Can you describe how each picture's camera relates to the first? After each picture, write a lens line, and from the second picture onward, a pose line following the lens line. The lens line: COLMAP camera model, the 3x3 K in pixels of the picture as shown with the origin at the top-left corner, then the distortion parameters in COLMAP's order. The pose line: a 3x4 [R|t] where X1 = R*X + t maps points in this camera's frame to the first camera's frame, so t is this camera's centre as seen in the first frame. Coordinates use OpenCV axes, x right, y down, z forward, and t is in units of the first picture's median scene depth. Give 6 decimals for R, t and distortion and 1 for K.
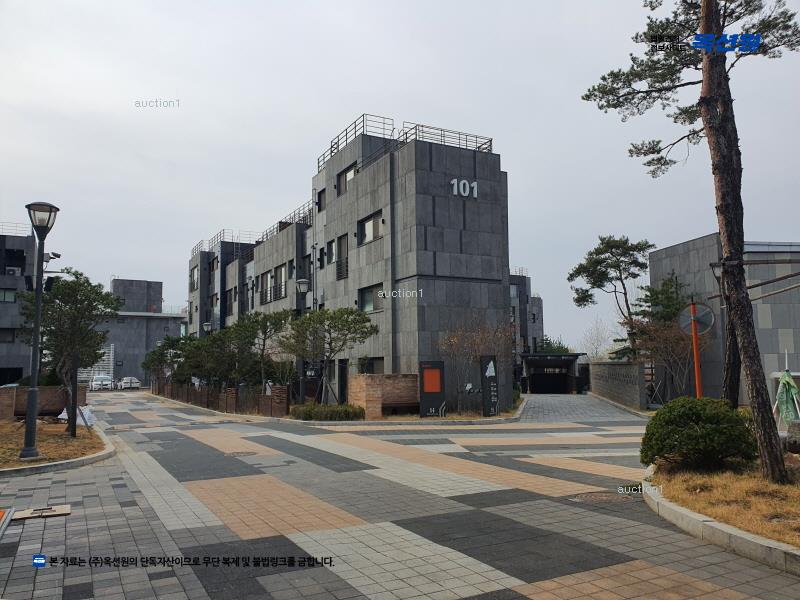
lens RADIAL K [[622.6, 0, 400.0], [0, 622.6, 300.0], [0, 0, 1]] dist [0.040629, 0.000878]
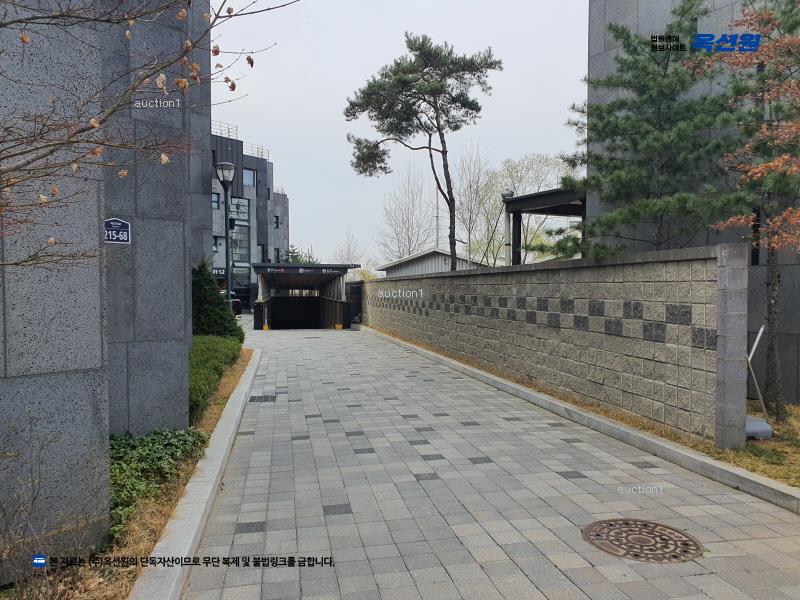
lens RADIAL K [[623.4, 0, 401.3], [0, 623.4, 298.6], [0, 0, 1]] dist [0.040734, -0.039175]
pose [[0.917447, -0.003116, 0.397846, 0.063676], [-0.045103, 0.992708, 0.111785, 0.034056], [-0.395293, -0.120501, 0.910617, 0.296780]]
